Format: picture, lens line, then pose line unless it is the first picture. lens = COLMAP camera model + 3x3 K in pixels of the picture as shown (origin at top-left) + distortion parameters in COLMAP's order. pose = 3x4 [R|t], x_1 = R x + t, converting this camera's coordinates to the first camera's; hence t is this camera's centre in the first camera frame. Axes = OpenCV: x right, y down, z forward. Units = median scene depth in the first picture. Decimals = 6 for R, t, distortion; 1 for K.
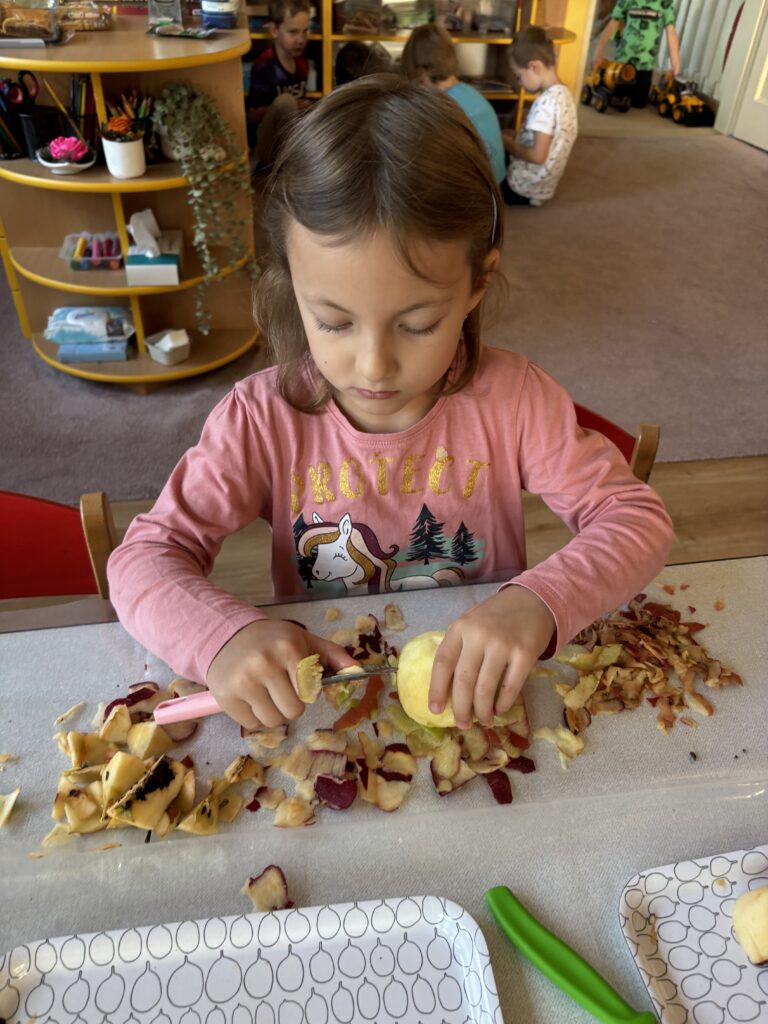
lens RADIAL K [[778.9, 0, 389.5], [0, 778.9, 508.1], [0, 0, 1]] dist [0.049868, -0.052399]
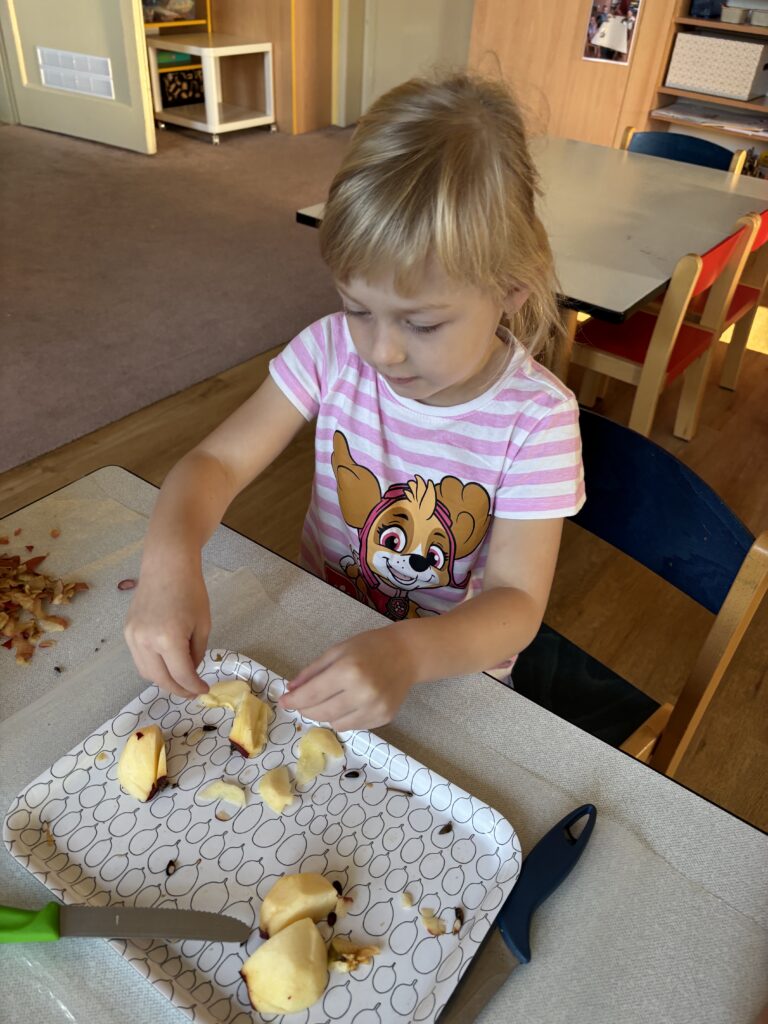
lens RADIAL K [[778.9, 0, 367.3], [0, 778.9, 510.7], [0, 0, 1]] dist [0.049868, -0.052399]
pose [[0.740118, -0.416900, 0.527654, 0.191148], [0.413446, 0.900925, 0.131899, 0.131700], [-0.530365, 0.120536, 0.839156, -0.094646]]
